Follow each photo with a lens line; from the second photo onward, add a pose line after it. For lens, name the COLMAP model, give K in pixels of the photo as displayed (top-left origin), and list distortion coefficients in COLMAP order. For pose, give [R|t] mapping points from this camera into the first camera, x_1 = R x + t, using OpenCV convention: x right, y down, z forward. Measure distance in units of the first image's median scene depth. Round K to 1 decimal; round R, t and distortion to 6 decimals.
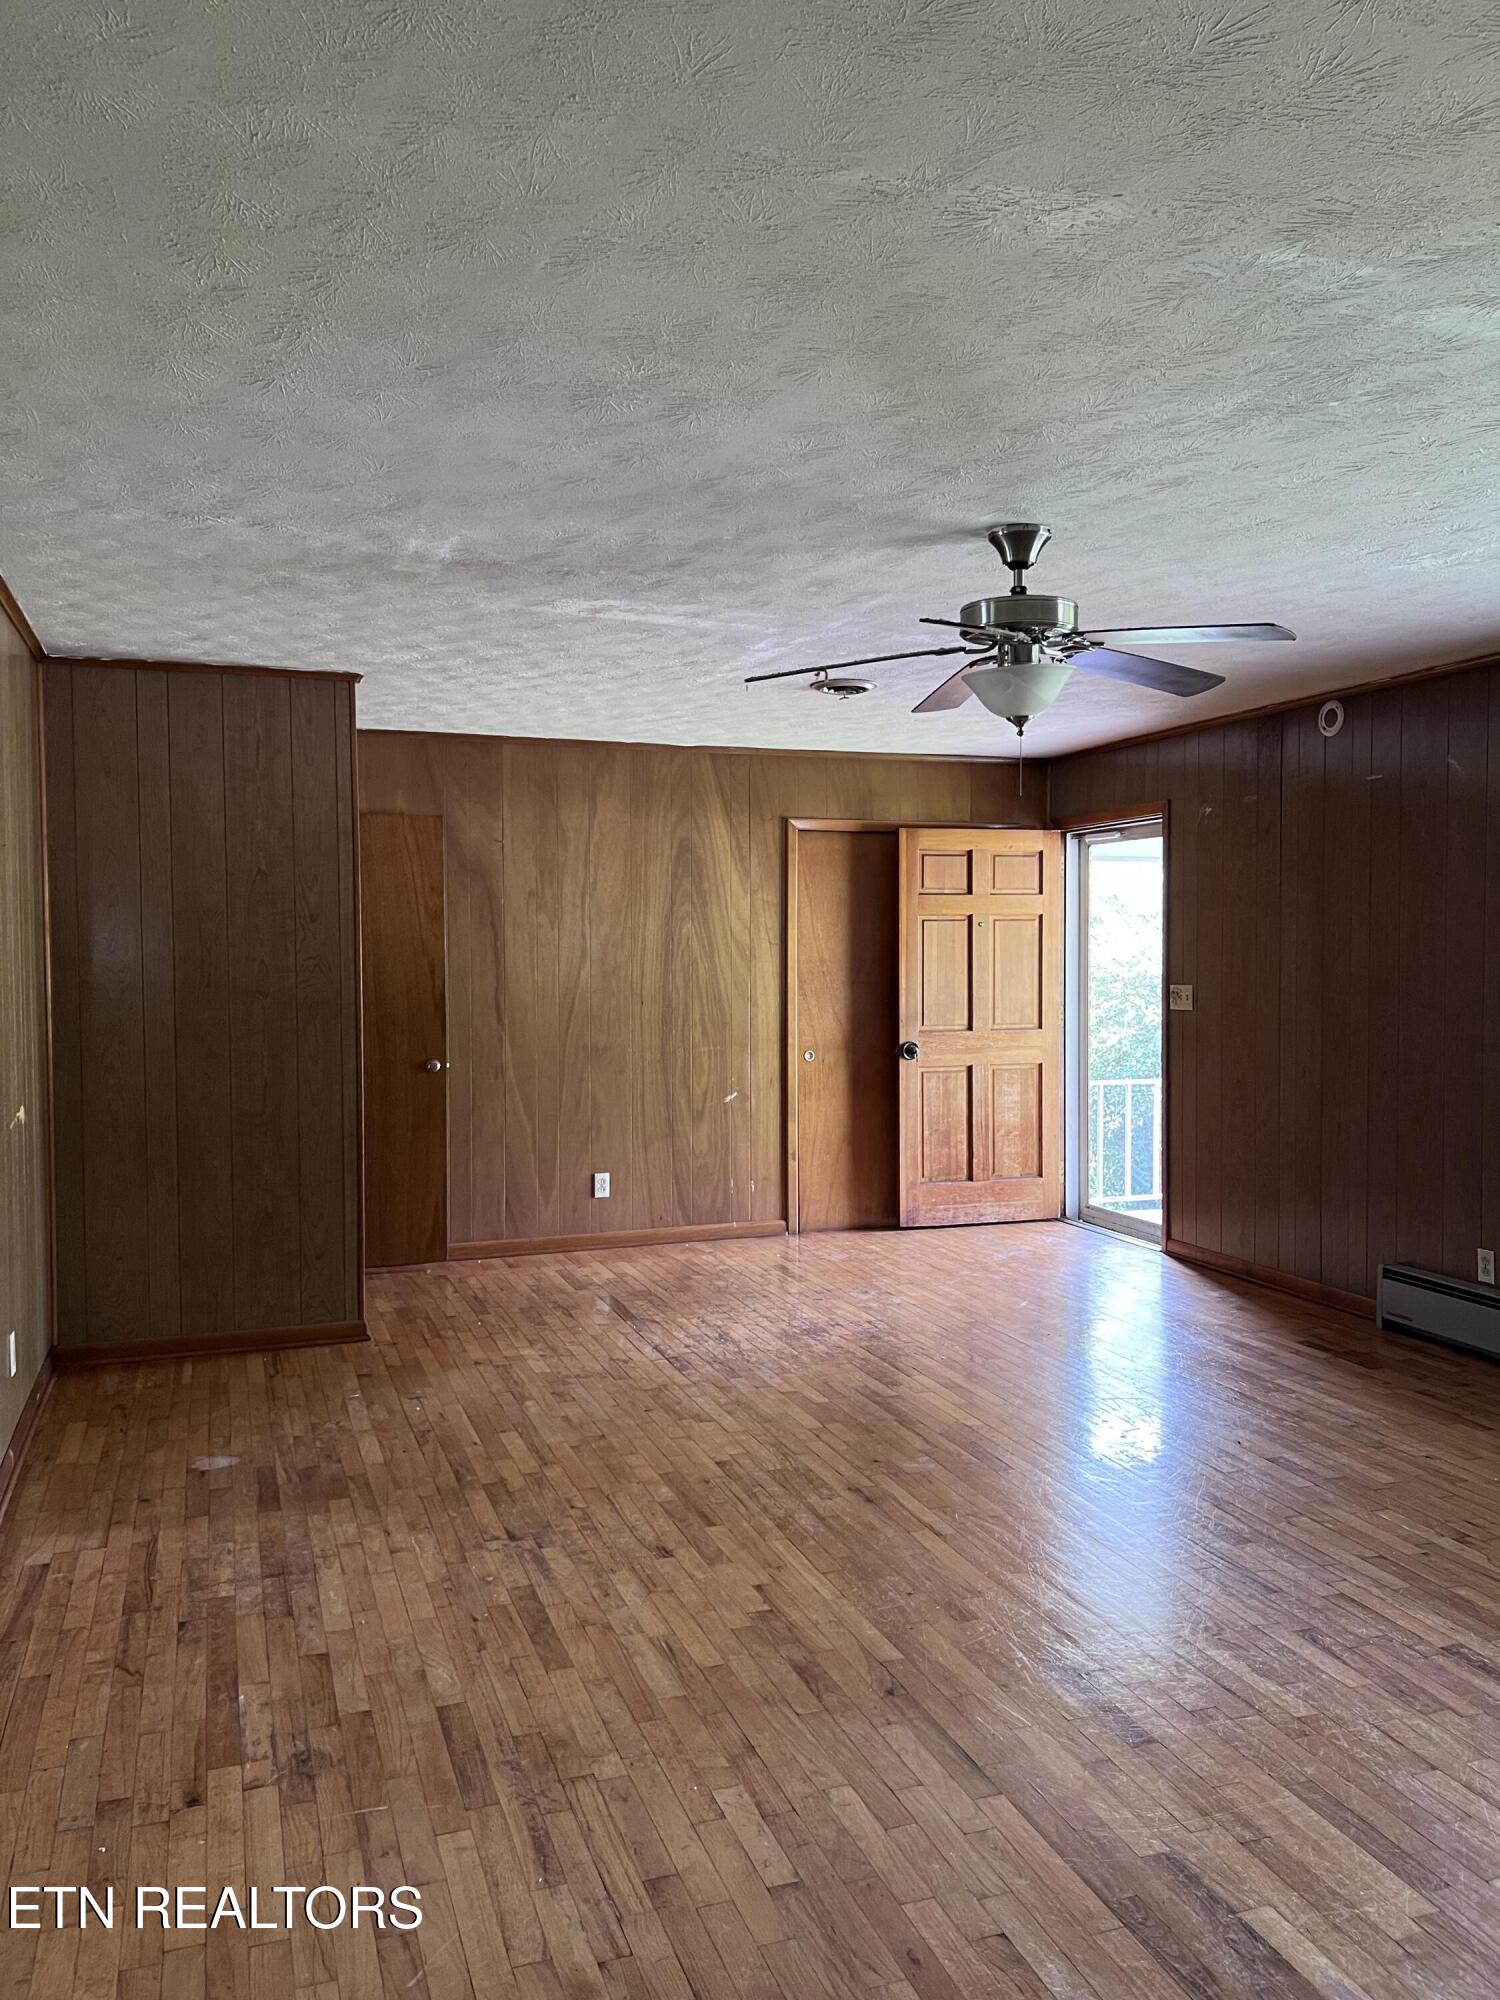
lens RADIAL K [[1510.3, 0, 750.0], [0, 1510.3, 1004.7], [0, 0, 1]] dist [0.048924, -0.065047]
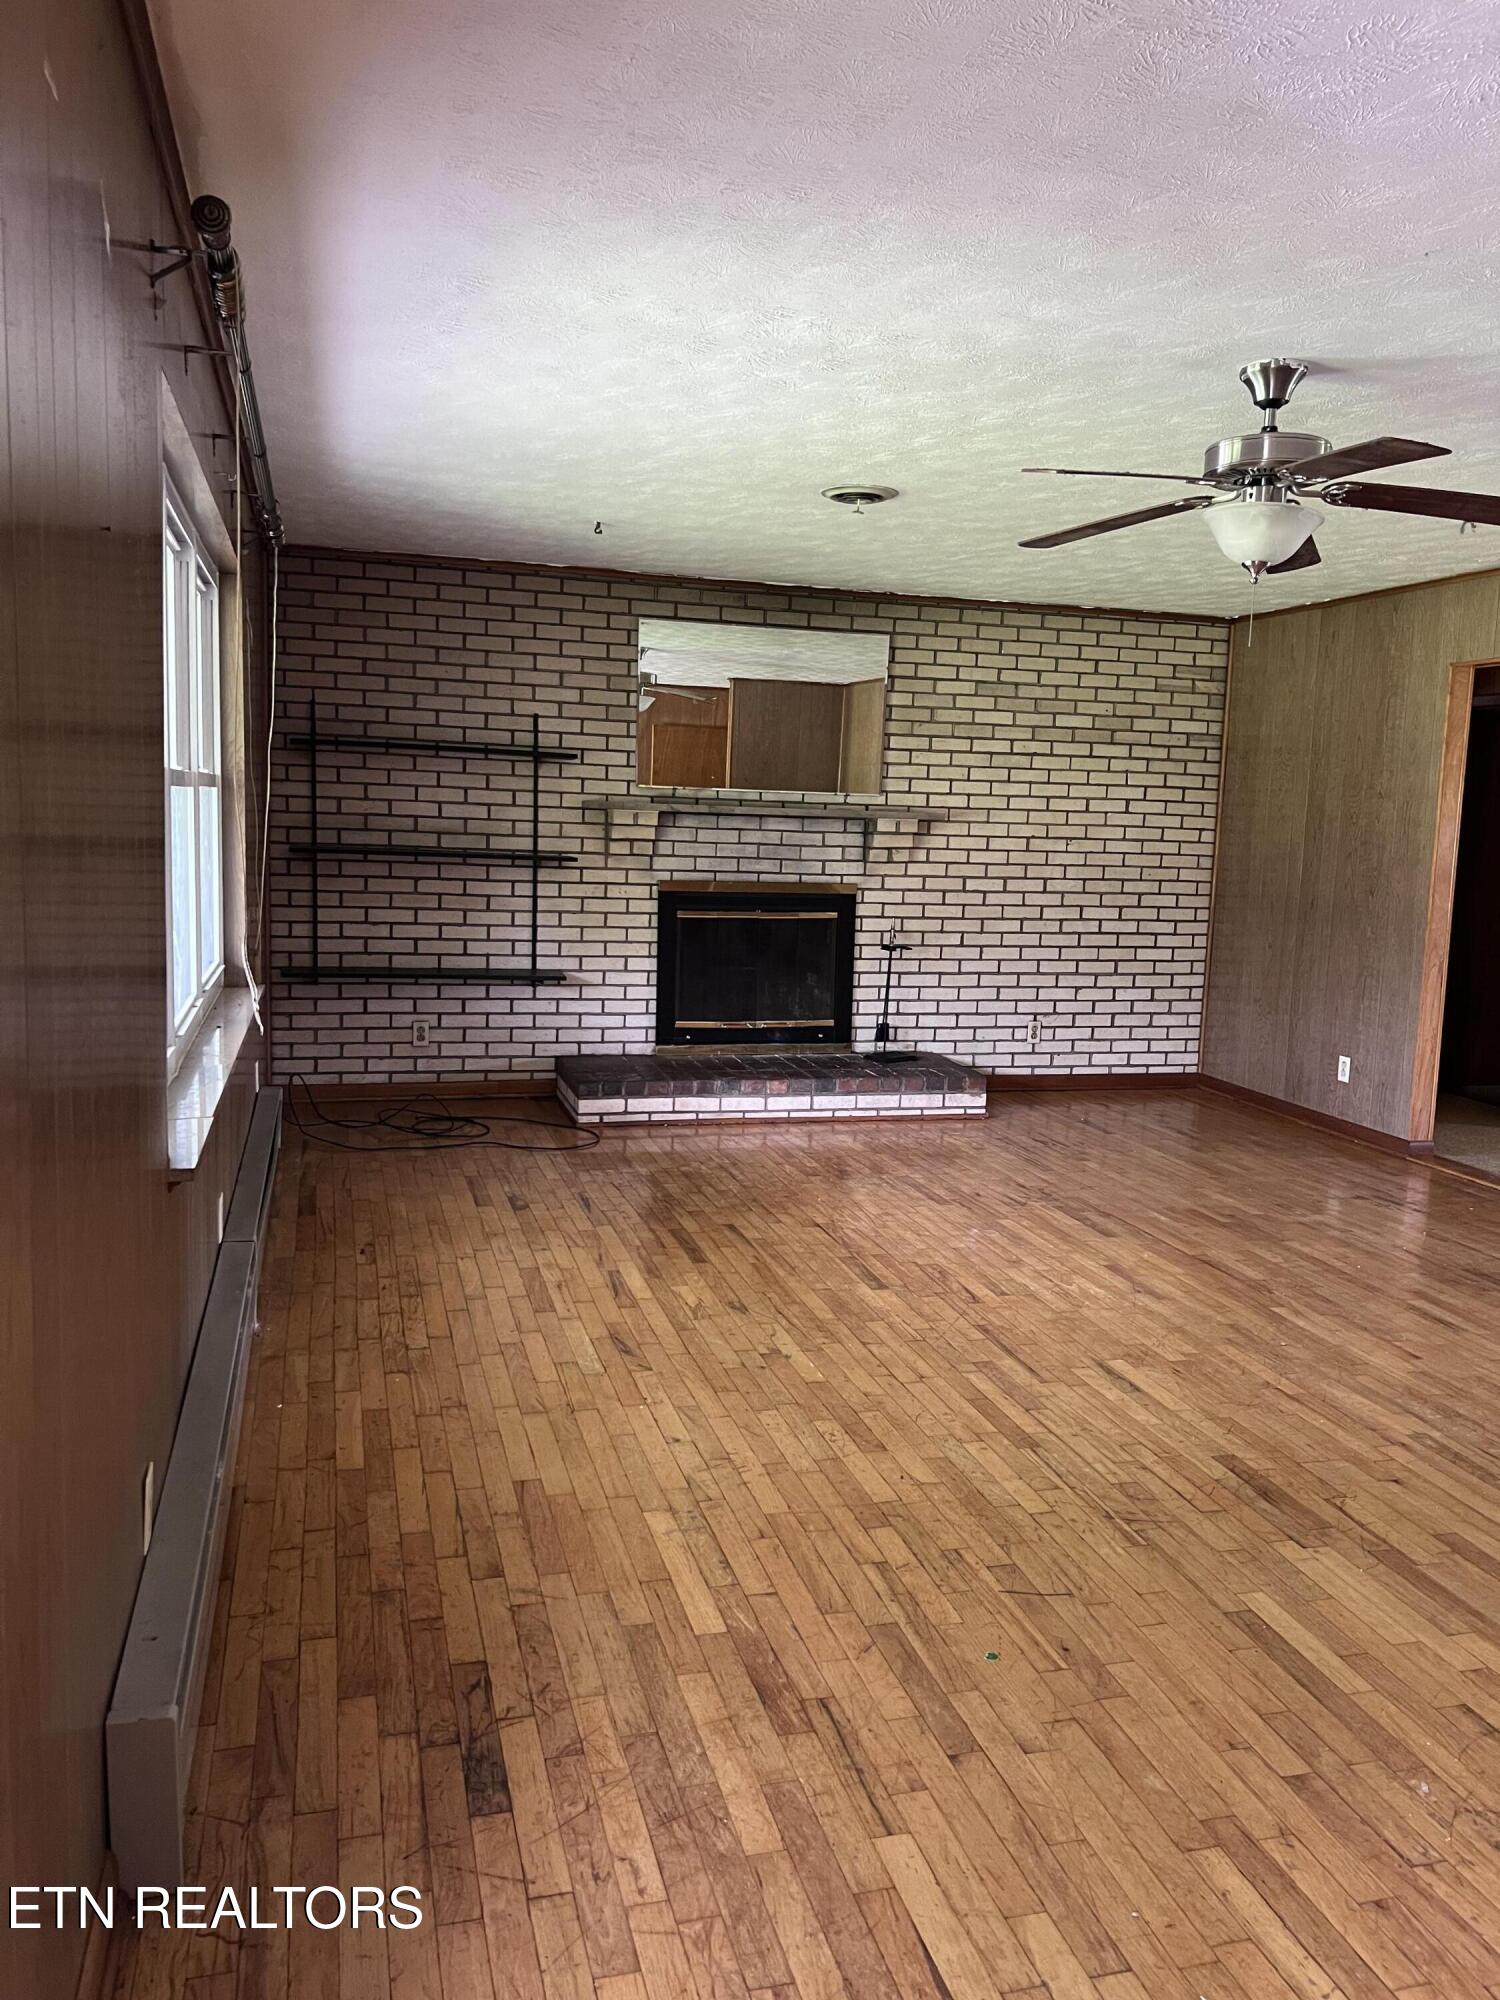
lens RADIAL K [[1510.3, 0, 750.4], [0, 1510.3, 999.0], [0, 0, 1]] dist [0.048924, -0.065047]
pose [[-0.997123, -0.040809, 0.063874, 0.472975], [-0.029953, 0.986249, 0.162527, -0.070957], [-0.069629, 0.160146, -0.984635, 2.226882]]
